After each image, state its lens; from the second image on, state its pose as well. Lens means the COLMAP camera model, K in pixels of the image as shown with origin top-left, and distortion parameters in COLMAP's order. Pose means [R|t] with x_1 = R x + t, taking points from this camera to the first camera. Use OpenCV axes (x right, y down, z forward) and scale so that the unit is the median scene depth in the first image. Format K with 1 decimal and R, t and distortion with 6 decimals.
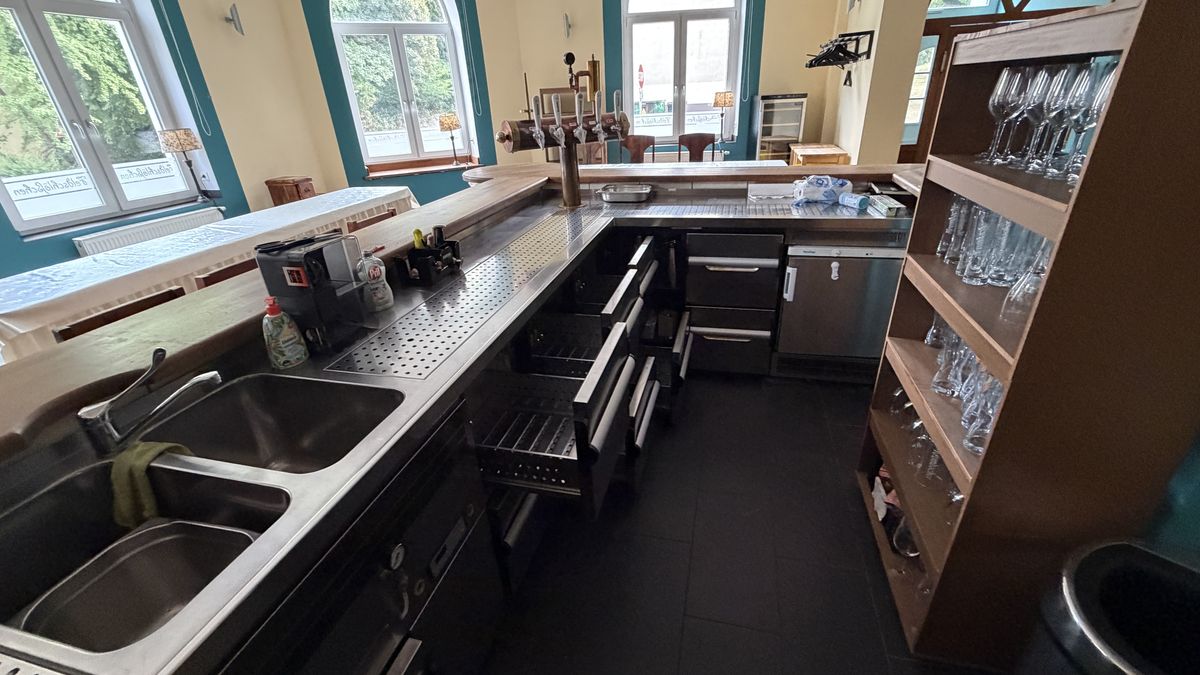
lens RADIAL K [[502.4, 0, 598.3], [0, 502.4, 336.8], [0, 0, 1]] dist [0.000349, 0.000044]
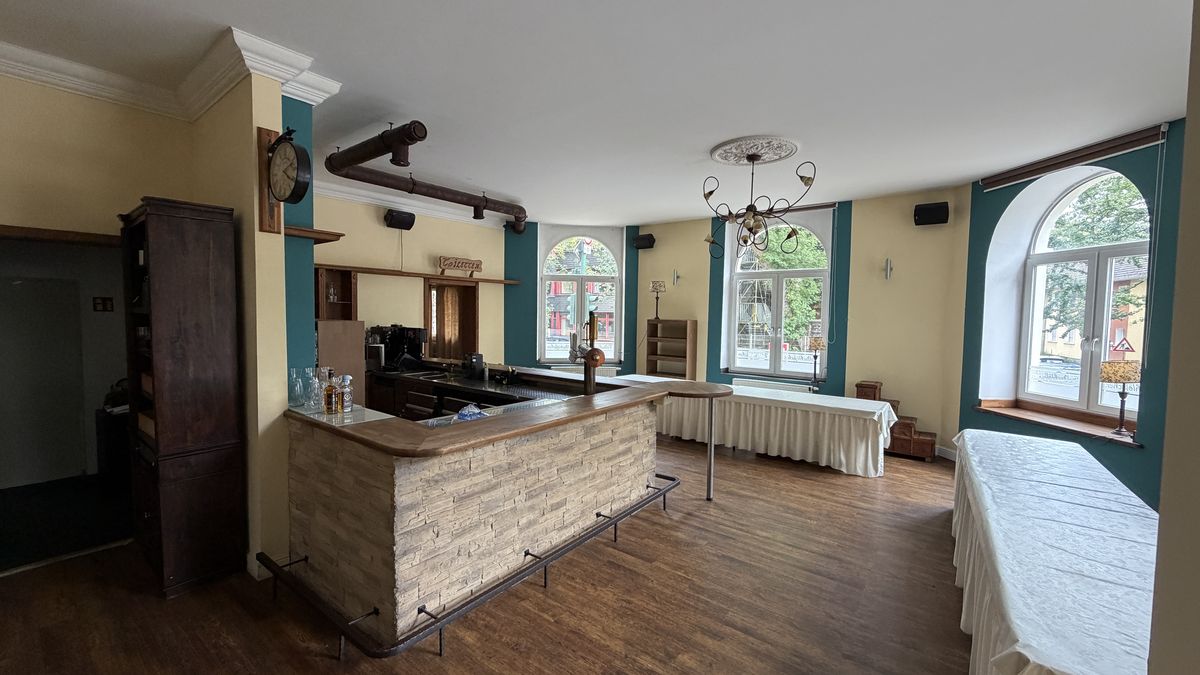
lens RADIAL K [[477.8, 0, 594.6], [0, 477.8, 336.6], [0, 0, 1]] dist [-0.001041, 0.000081]
pose [[-0.397740, 0.087820, -0.913286, 1.348421], [-0.397858, 0.880444, 0.257931, -0.876627], [0.826748, 0.465947, -0.315248, 1.499900]]
